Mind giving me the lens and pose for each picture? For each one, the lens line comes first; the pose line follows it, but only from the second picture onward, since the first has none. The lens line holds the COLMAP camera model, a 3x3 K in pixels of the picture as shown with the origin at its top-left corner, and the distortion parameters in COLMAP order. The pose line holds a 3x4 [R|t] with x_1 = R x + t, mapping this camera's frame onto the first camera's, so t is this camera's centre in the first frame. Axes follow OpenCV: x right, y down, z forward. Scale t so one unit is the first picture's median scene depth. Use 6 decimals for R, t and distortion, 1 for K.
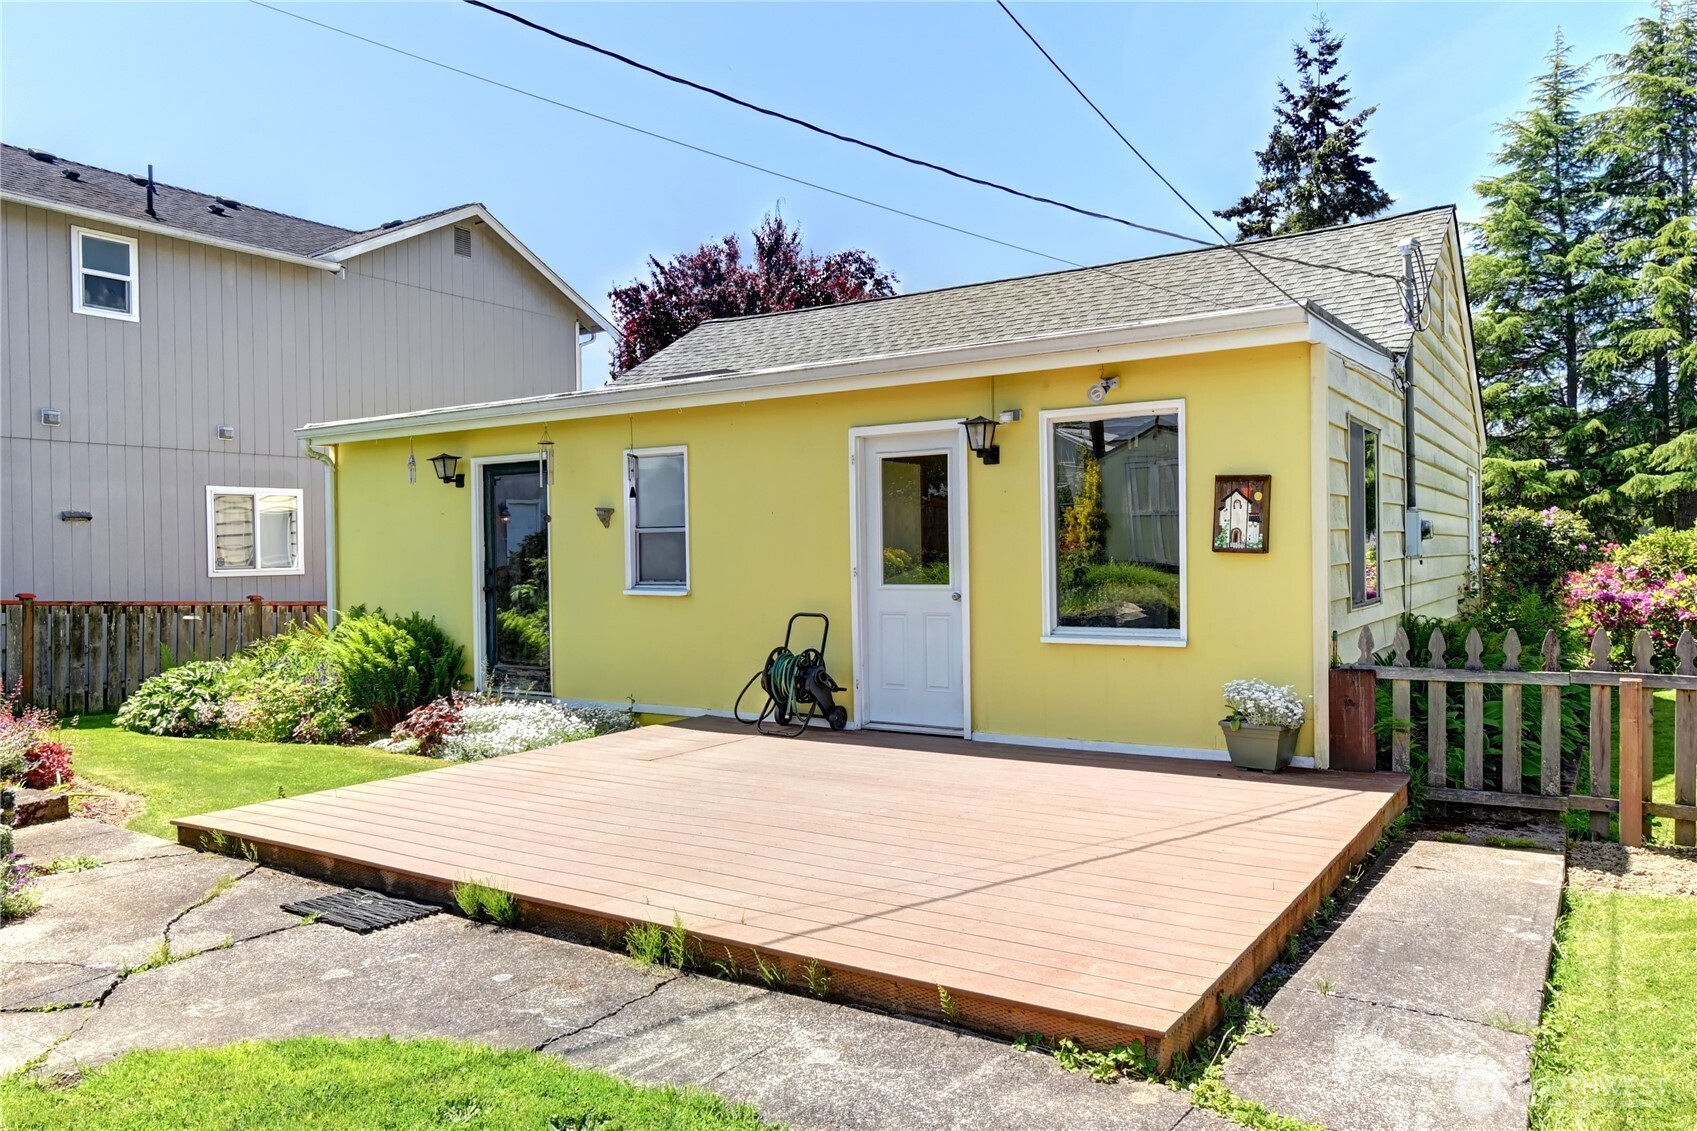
lens RADIAL K [[1018.4, 0, 842.3], [0, 1018.4, 584.8], [0, 0, 1]] dist [0.008183, -0.005933]
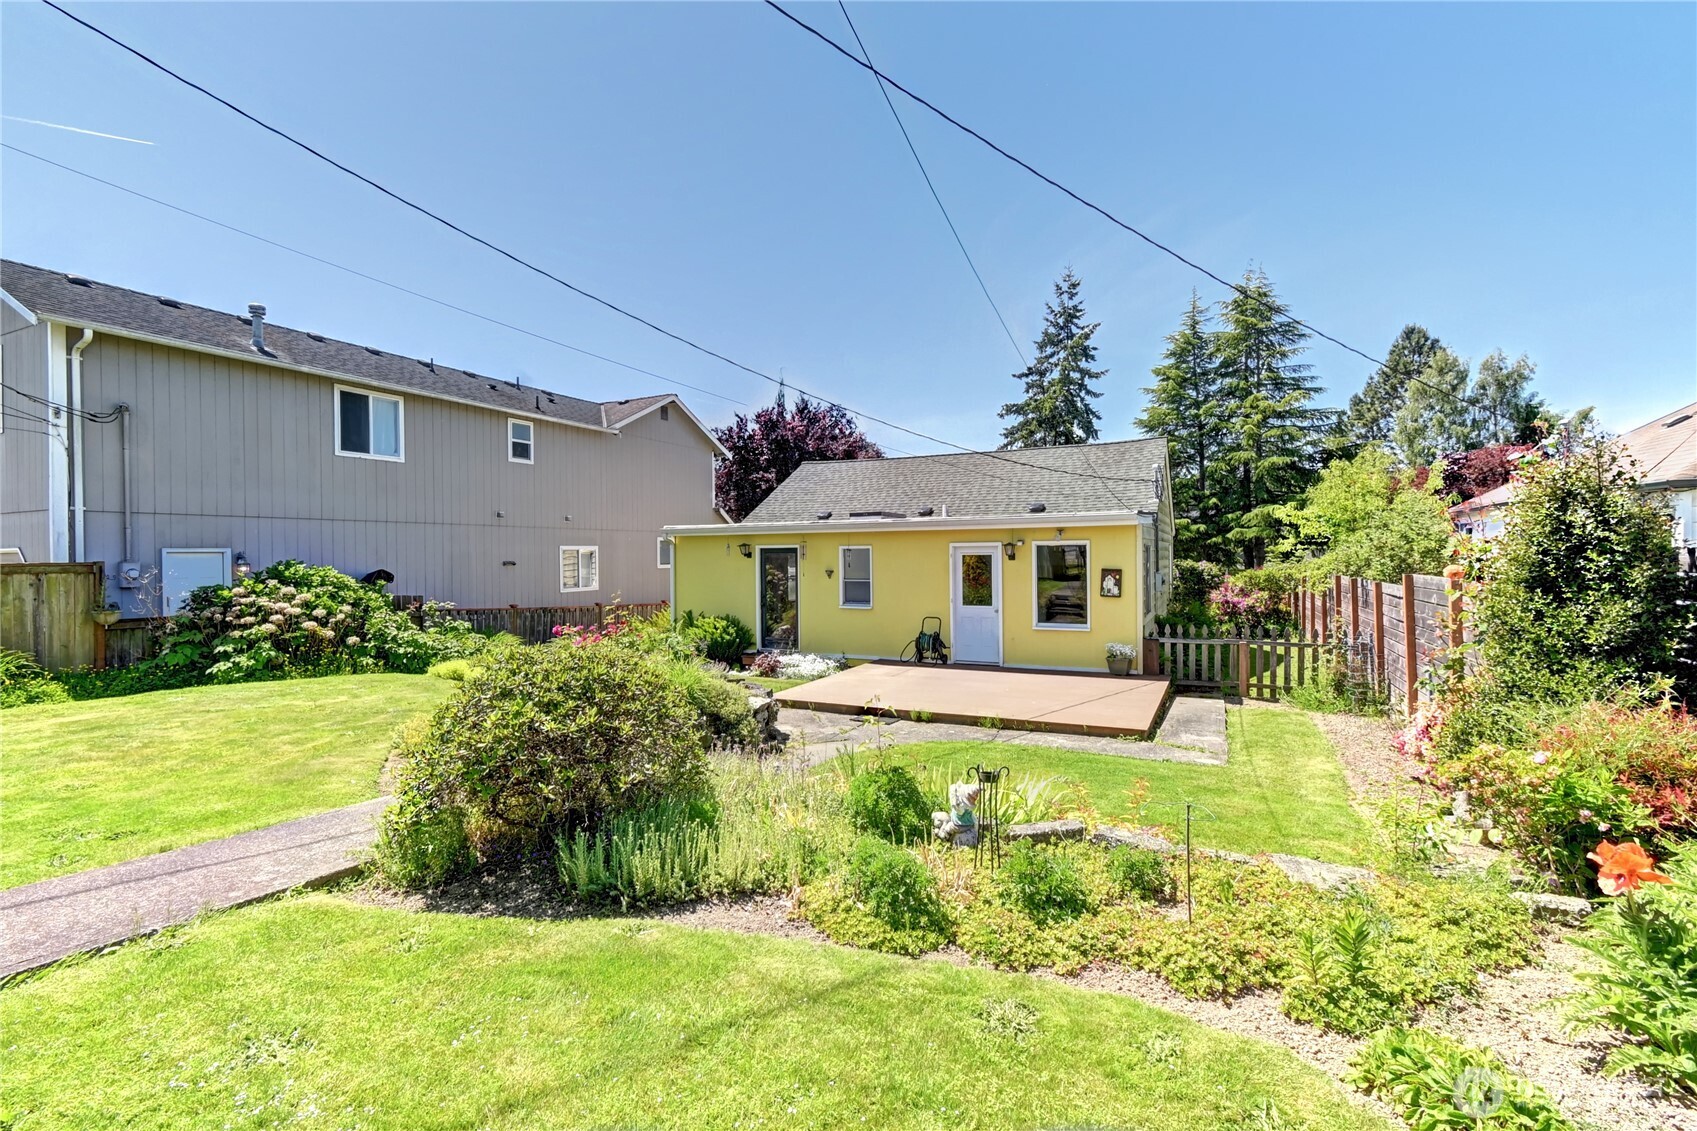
lens RADIAL K [[717.6, 0, 779.3], [0, 717.6, 563.1], [0, 0, 1]] dist [-0.002013, -0.000108]
pose [[0.994933, 0.001341, 0.100532, -0.467702], [-0.000375, 0.999954, -0.009622, -0.069841], [-0.100541, 0.009536, 0.994887, -0.565294]]
